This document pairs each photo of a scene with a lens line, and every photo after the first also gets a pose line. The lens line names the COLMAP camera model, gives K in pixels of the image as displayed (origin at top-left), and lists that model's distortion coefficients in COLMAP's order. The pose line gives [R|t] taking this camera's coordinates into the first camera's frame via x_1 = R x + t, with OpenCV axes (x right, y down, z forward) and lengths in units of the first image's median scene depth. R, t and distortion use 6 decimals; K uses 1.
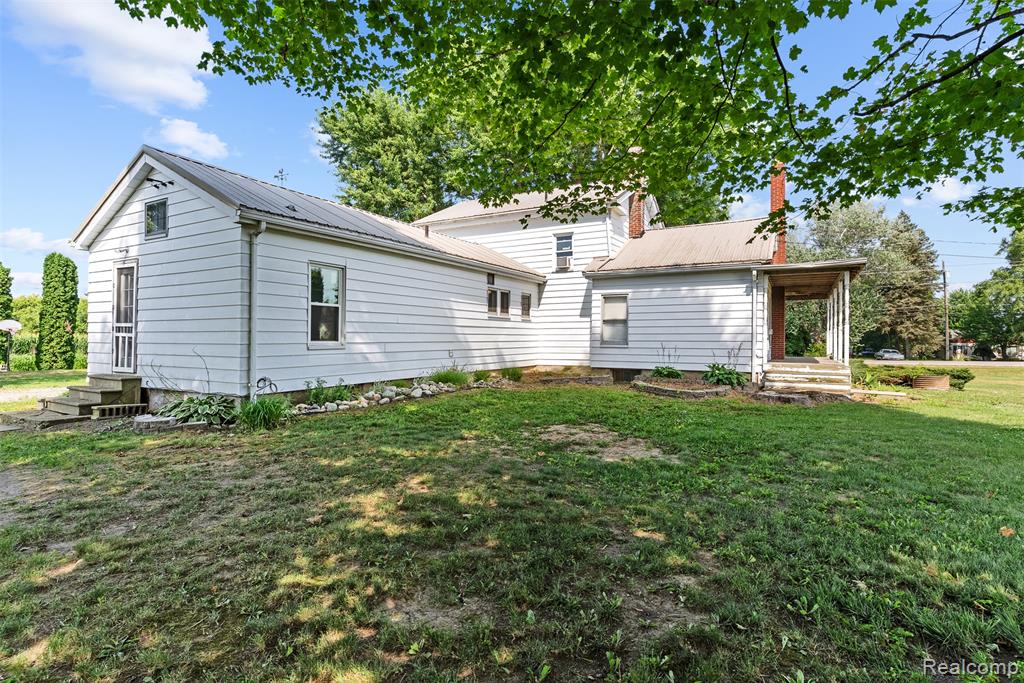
lens RADIAL K [[528.6, 0, 512.7], [0, 528.6, 342.2], [0, 0, 1]] dist [-0.011547, 0.000011]
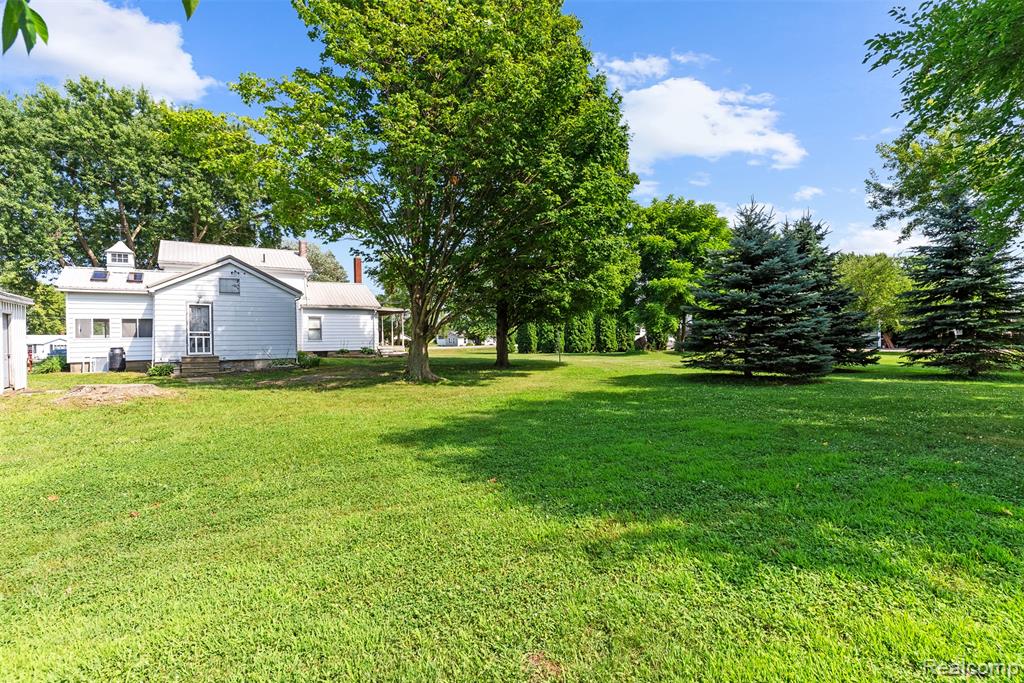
lens RADIAL K [[528.6, 0, 511.4], [0, 528.6, 341.3], [0, 0, 1]] dist [-0.011547, 0.000011]
pose [[0.490586, -0.015193, 0.871260, -1.377218], [0.013485, 0.999861, 0.009842, -0.000662], [-0.871288, 0.006921, 0.490723, -0.795145]]
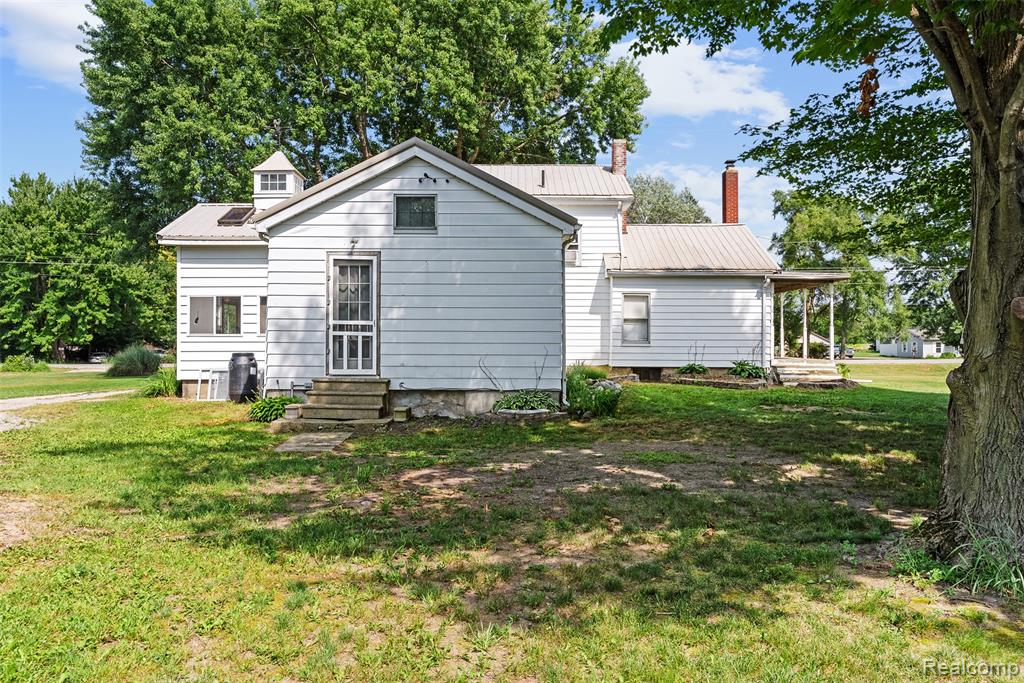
lens RADIAL K [[818.8, 0, 512.5], [0, 818.8, 340.5], [0, 0, 1]] dist [-0.000413, -0.000575]
pose [[0.873871, -0.000714, 0.486157, -0.827901], [0.000480, 1.000000, 0.000606, -0.002070], [-0.486157, -0.000296, 0.873872, -0.262117]]
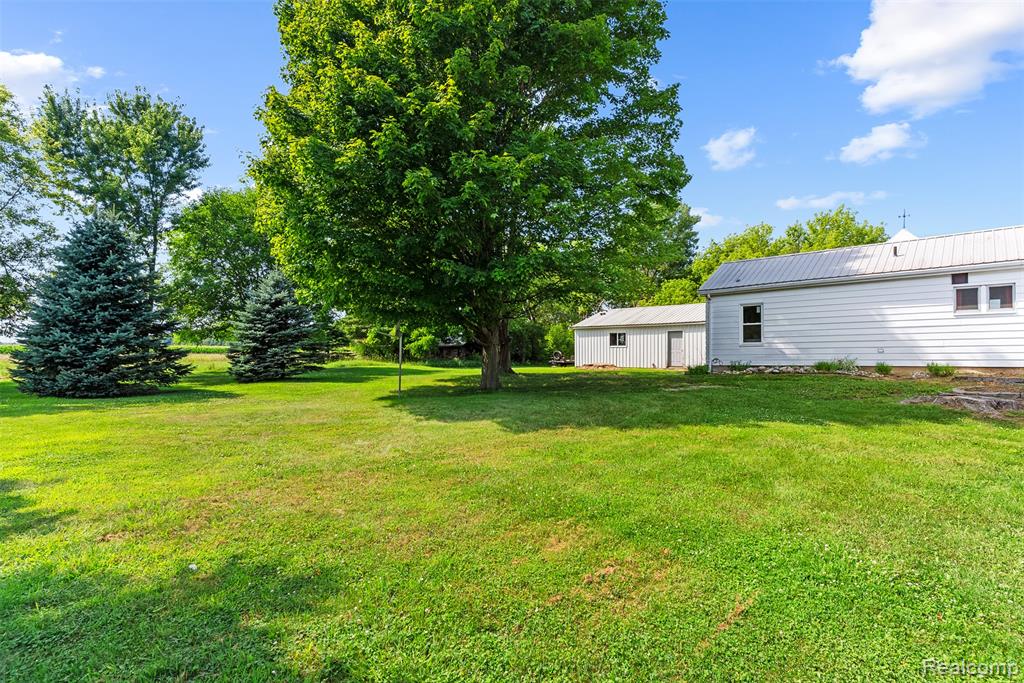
lens RADIAL K [[528.6, 0, 512.1], [0, 528.6, 343.5], [0, 0, 1]] dist [-0.011547, 0.000011]
pose [[-0.290129, -0.005999, -0.956969, 1.532737], [0.010304, 0.999903, -0.009392, 0.009339], [0.956932, -0.012585, -0.290039, 0.598186]]
